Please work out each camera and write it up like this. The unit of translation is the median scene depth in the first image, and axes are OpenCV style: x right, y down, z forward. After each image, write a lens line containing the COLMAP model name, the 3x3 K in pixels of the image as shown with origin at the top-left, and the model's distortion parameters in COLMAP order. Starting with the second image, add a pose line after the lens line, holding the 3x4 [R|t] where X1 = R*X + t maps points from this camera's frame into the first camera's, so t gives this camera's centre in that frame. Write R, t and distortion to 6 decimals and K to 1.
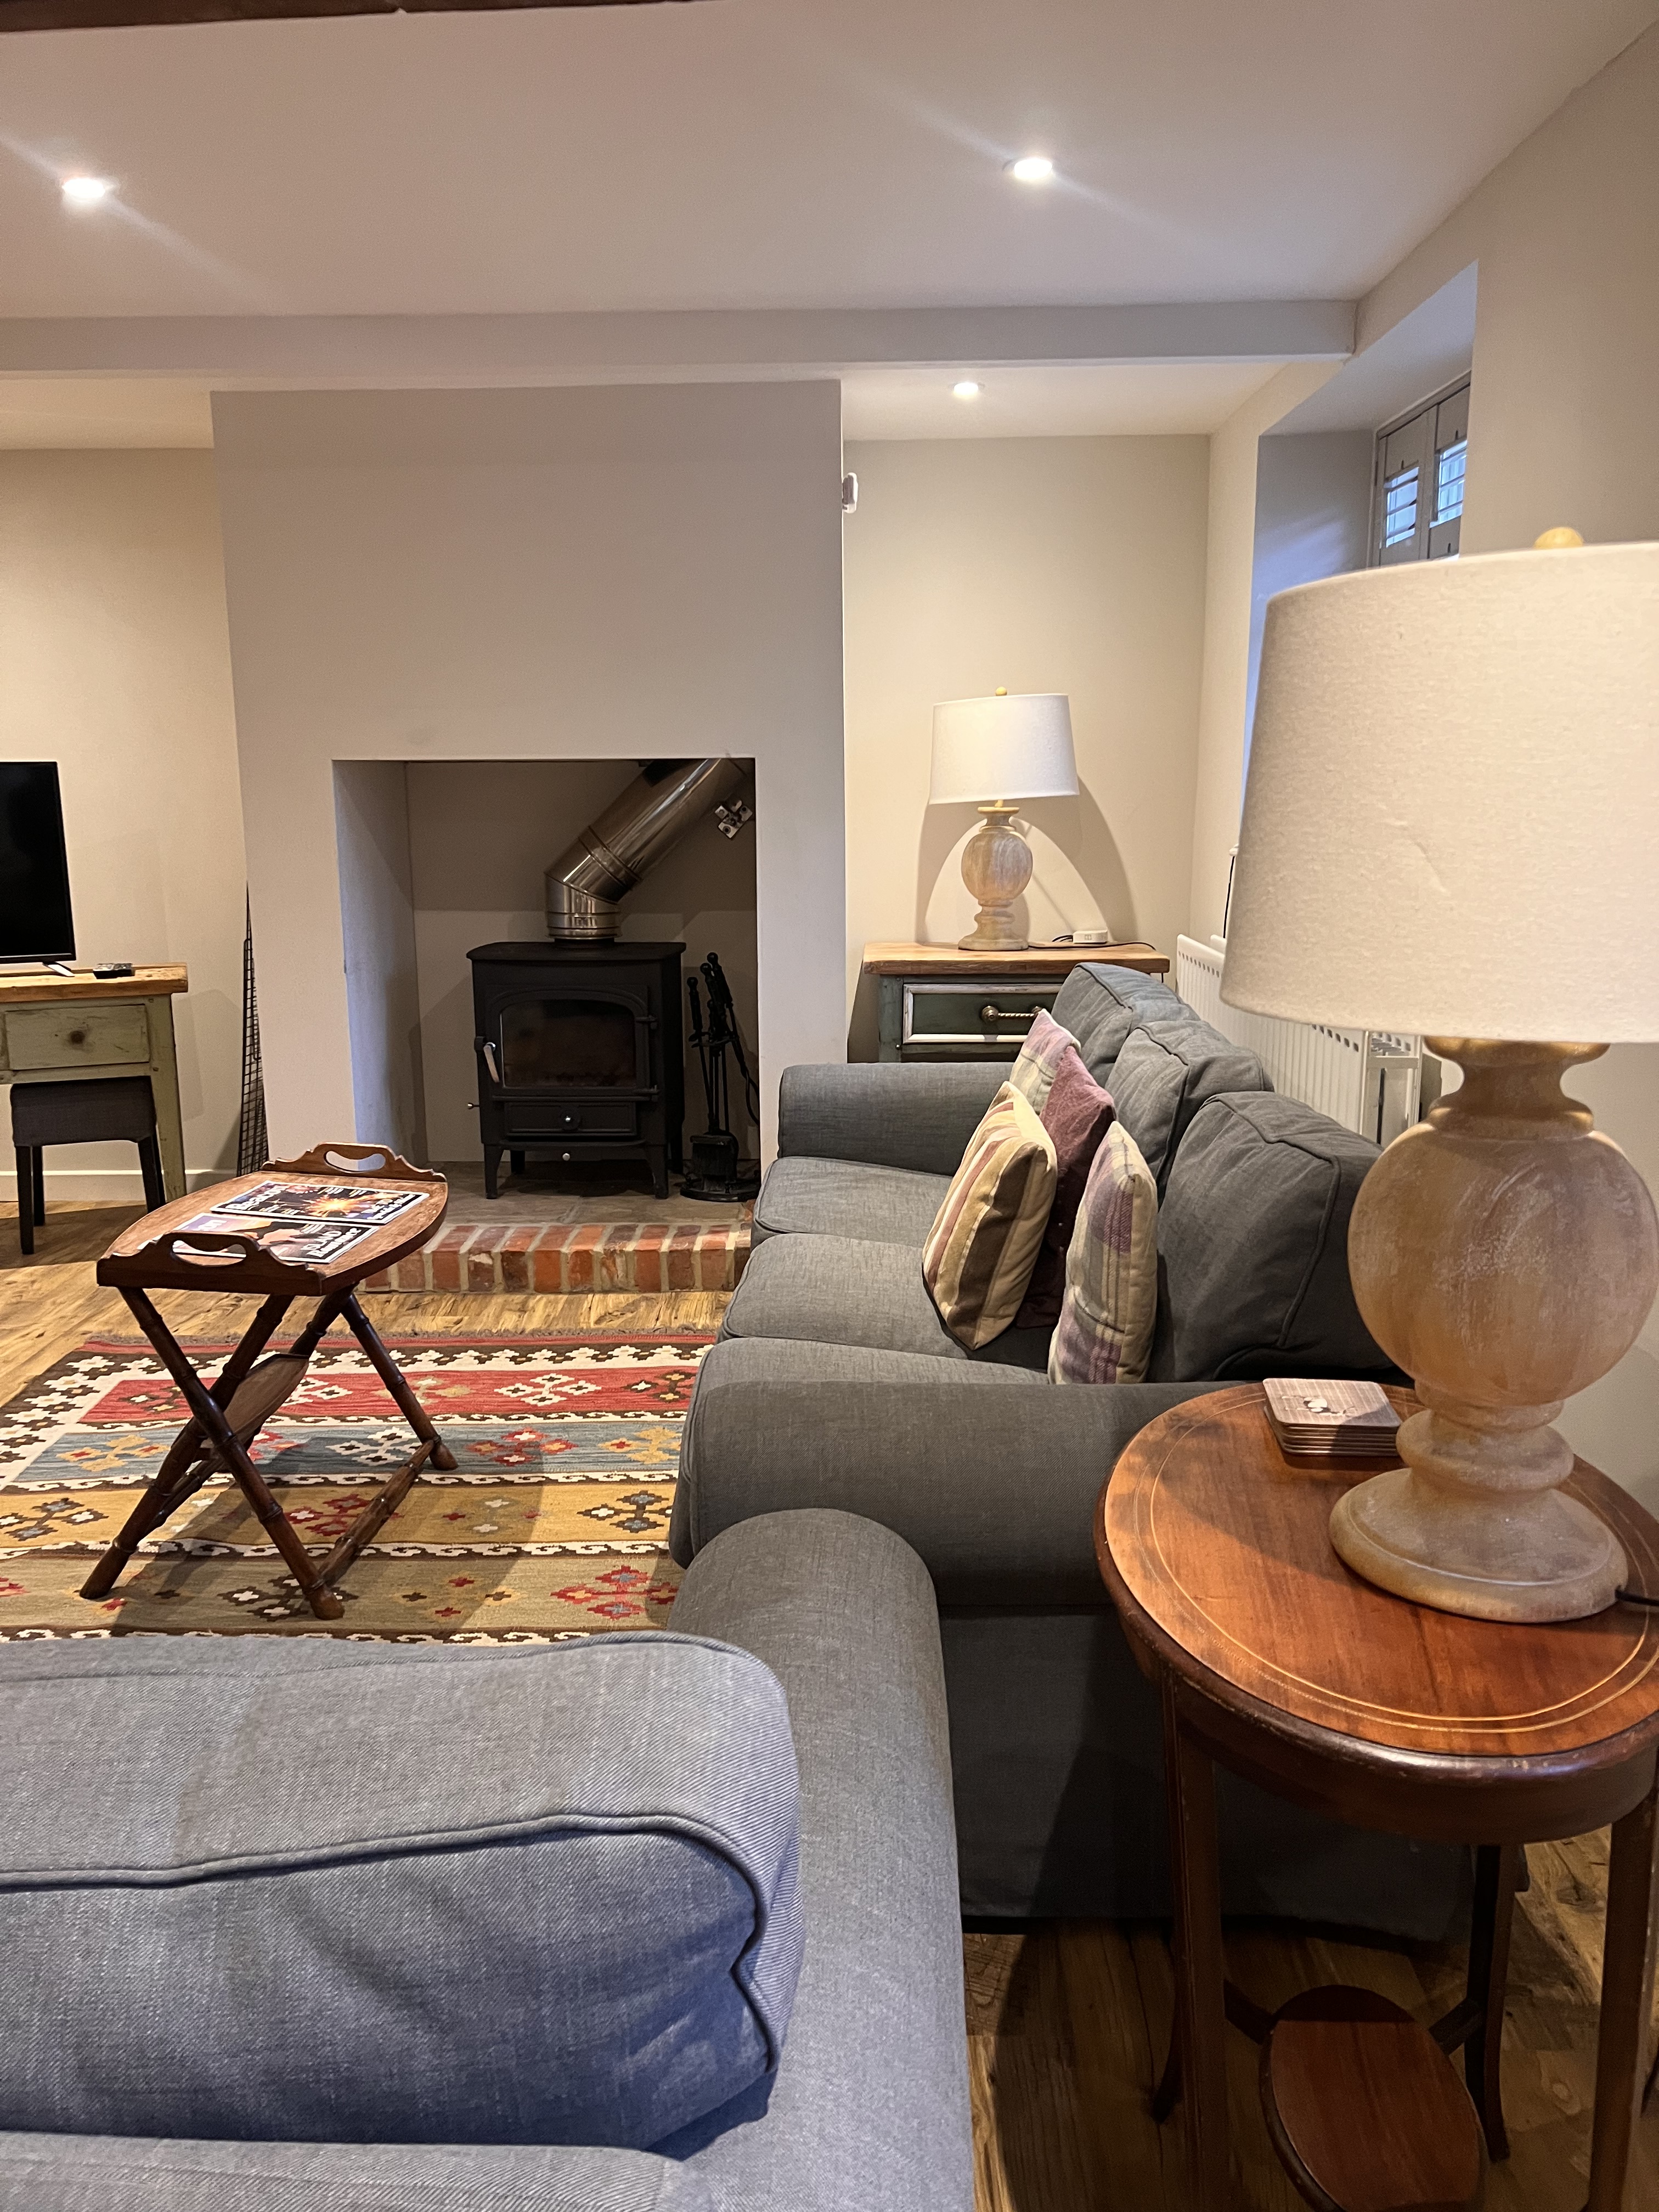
lens RADIAL K [[1692.3, 0, 794.9], [0, 1692.3, 1114.3], [0, 0, 1]] dist [0.065341, -0.061786]
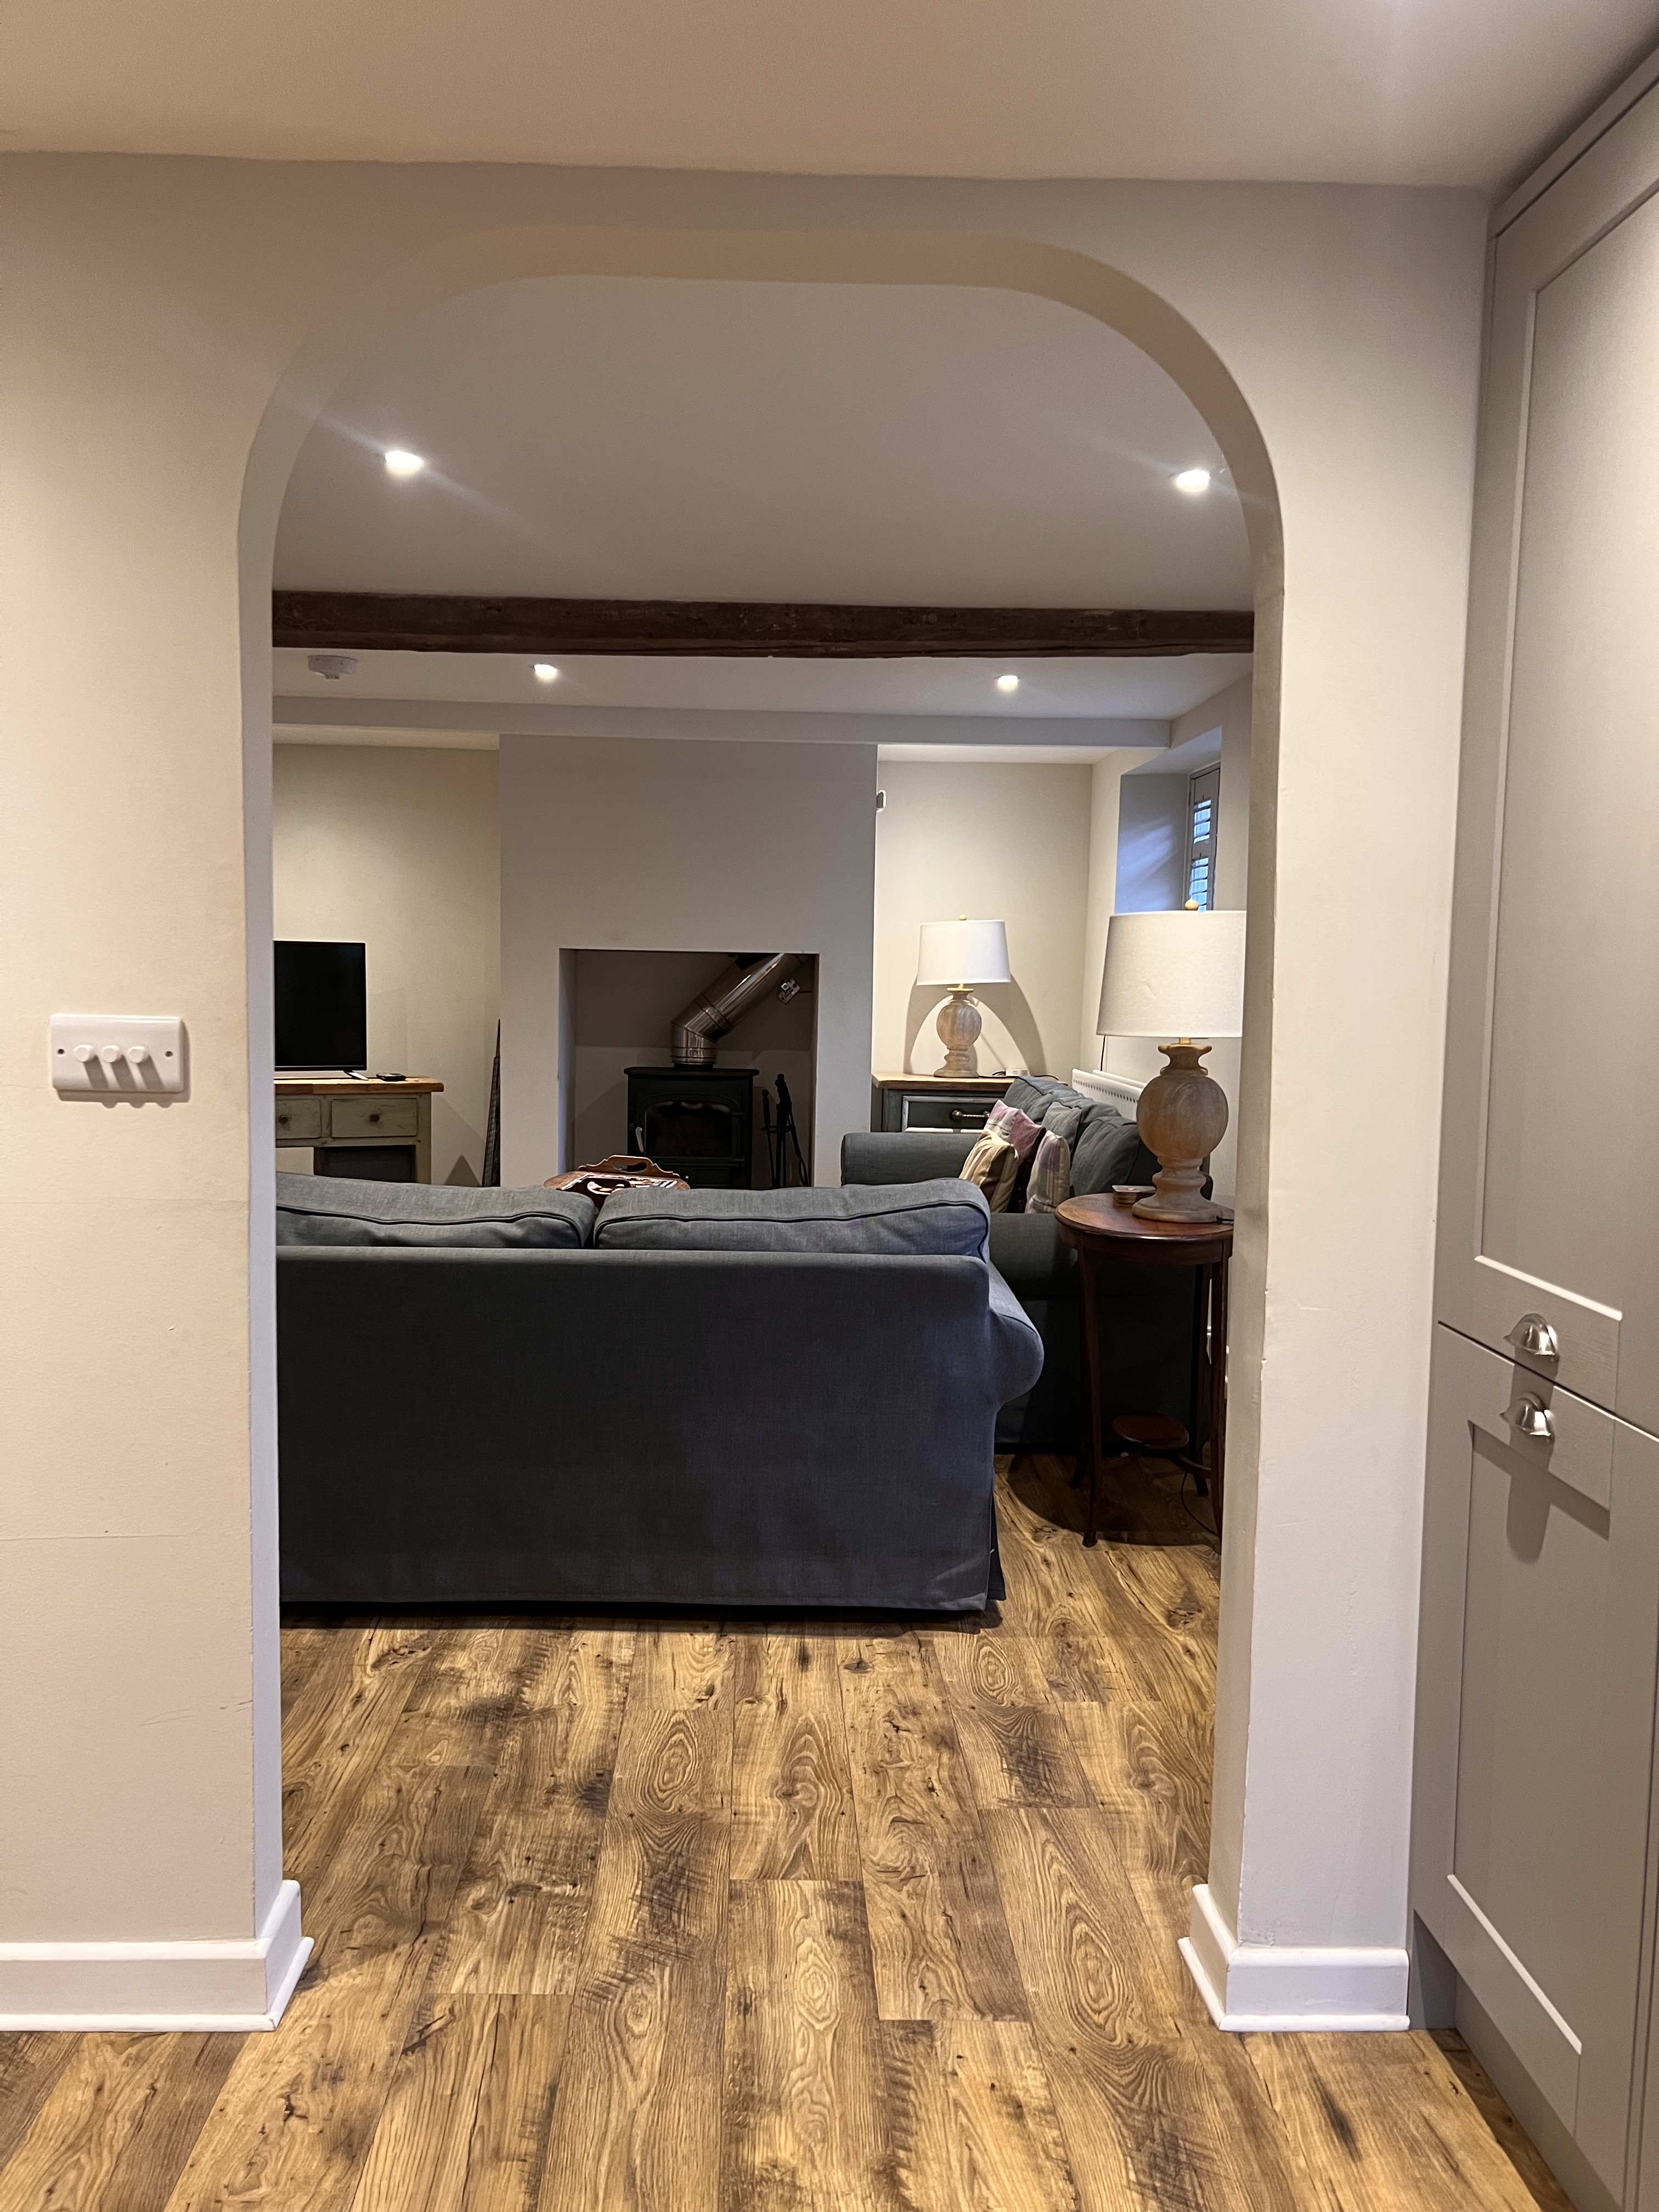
lens RADIAL K [[1692.3, 0, 794.9], [0, 1692.3, 1114.3], [0, 0, 1]] dist [0.065341, -0.061786]
pose [[0.997606, 0.023720, 0.064957, -0.138169], [-0.016344, 0.993596, -0.111805, 0.118635], [-0.067193, 0.110475, 0.991605, -0.560868]]
